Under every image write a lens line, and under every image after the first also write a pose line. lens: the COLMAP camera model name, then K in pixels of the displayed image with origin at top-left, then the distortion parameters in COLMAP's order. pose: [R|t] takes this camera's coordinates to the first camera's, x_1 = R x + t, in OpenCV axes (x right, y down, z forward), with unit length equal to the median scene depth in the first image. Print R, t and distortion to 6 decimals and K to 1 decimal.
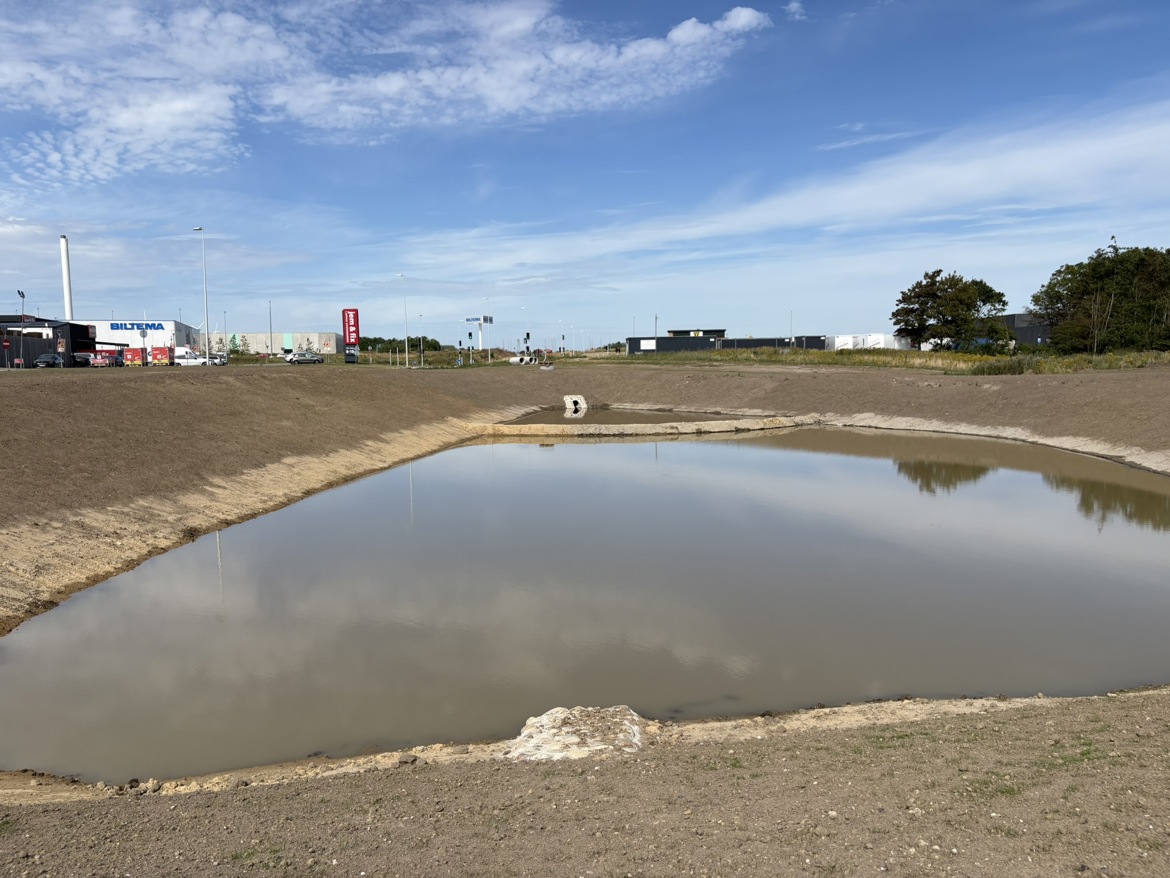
lens RADIAL K [[850.7, 0, 585.0], [0, 850.7, 439.0], [0, 0, 1]] dist [-0.003225, 0.000035]
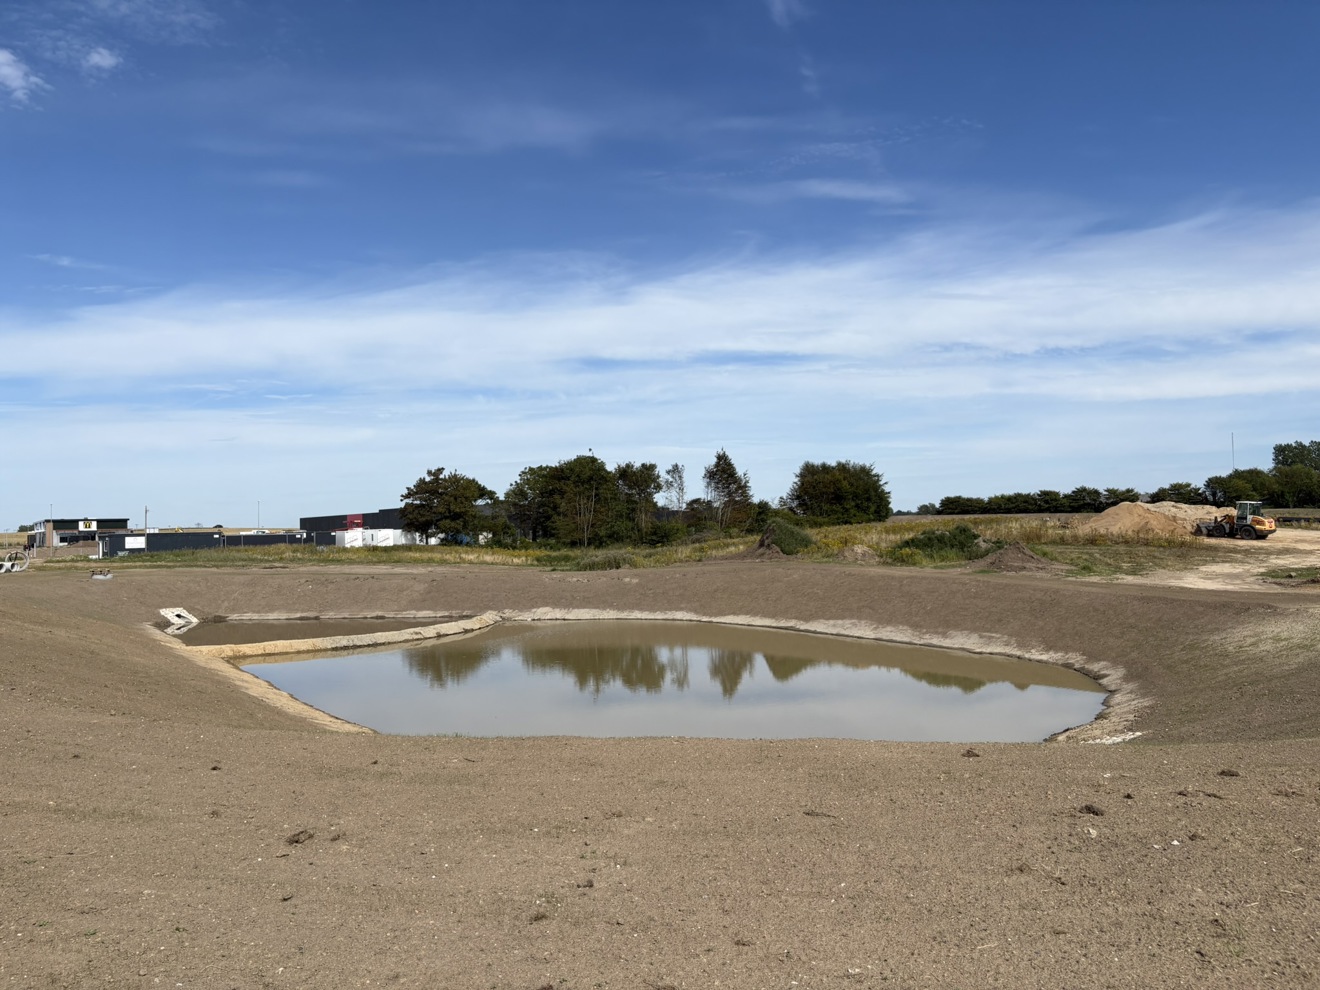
lens RADIAL K [[959.8, 0, 660.0], [0, 959.8, 495.0], [0, 0, 1]] dist [-0.003225, 0.000035]
pose [[0.715703, 0.023291, 0.698016, -0.210969], [0.080375, 0.990056, -0.115448, -0.009062], [-0.693764, 0.138730, 0.706714, -0.010191]]
